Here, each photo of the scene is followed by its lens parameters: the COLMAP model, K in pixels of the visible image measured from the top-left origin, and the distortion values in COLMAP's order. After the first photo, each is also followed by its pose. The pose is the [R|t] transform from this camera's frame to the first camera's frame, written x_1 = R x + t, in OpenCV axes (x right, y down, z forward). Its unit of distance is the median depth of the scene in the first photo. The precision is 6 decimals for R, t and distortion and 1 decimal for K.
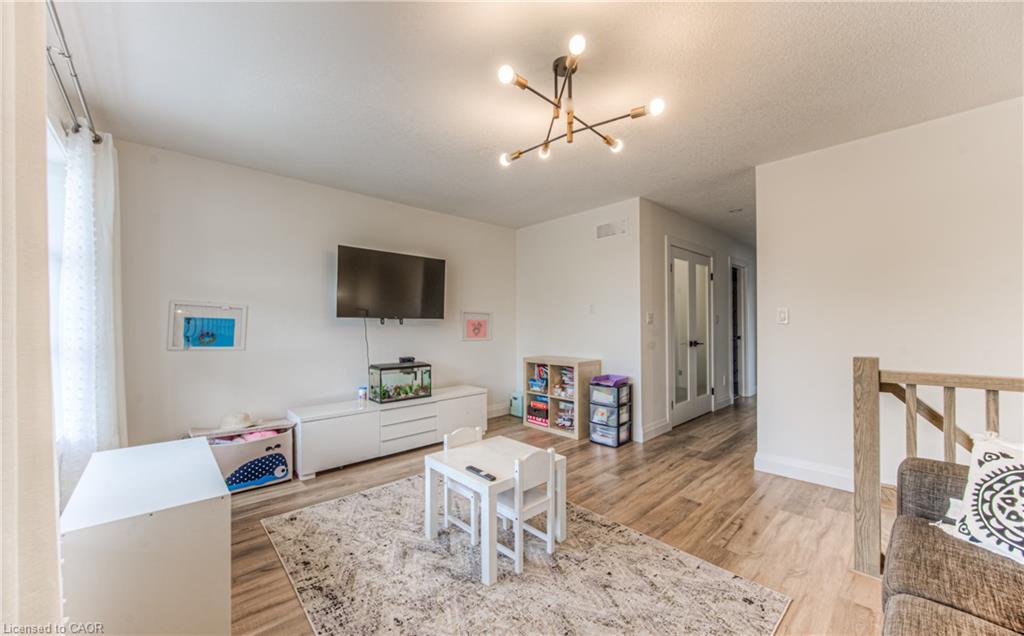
lens RADIAL K [[390.2, 0, 511.6], [0, 390.2, 335.5], [0, 0, 1]] dist [-0.002156, -0.000136]
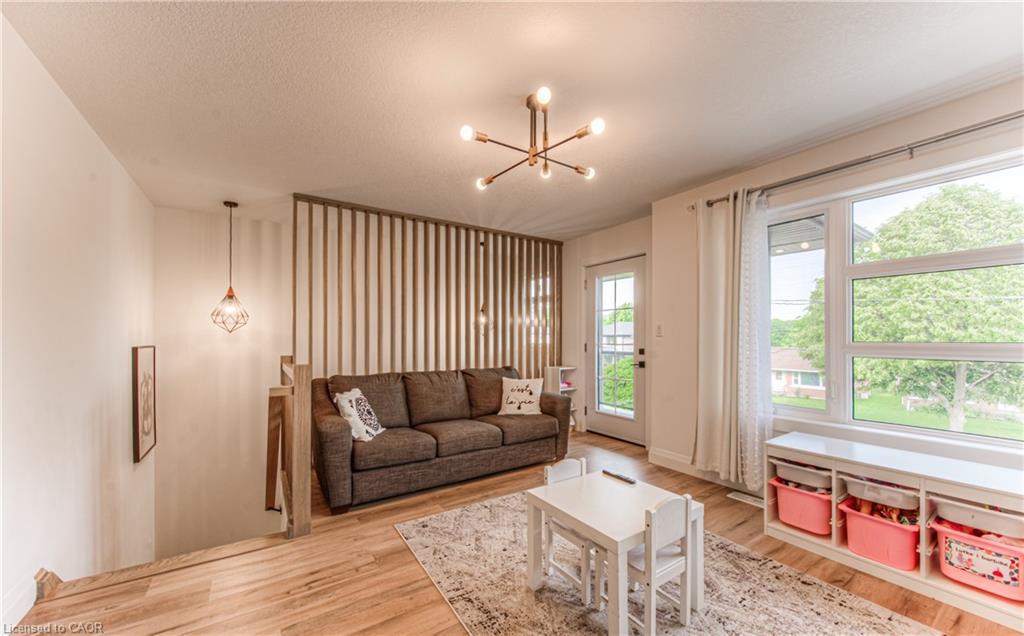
lens RADIAL K [[390.2, 0, 511.6], [0, 390.2, 335.5], [0, 0, 1]] dist [-0.002156, -0.000136]
pose [[-0.987173, 0.004041, 0.159603, 0.035896], [0.007580, 0.999739, 0.021571, -0.055284], [-0.159474, 0.022504, -0.986946, 1.945068]]
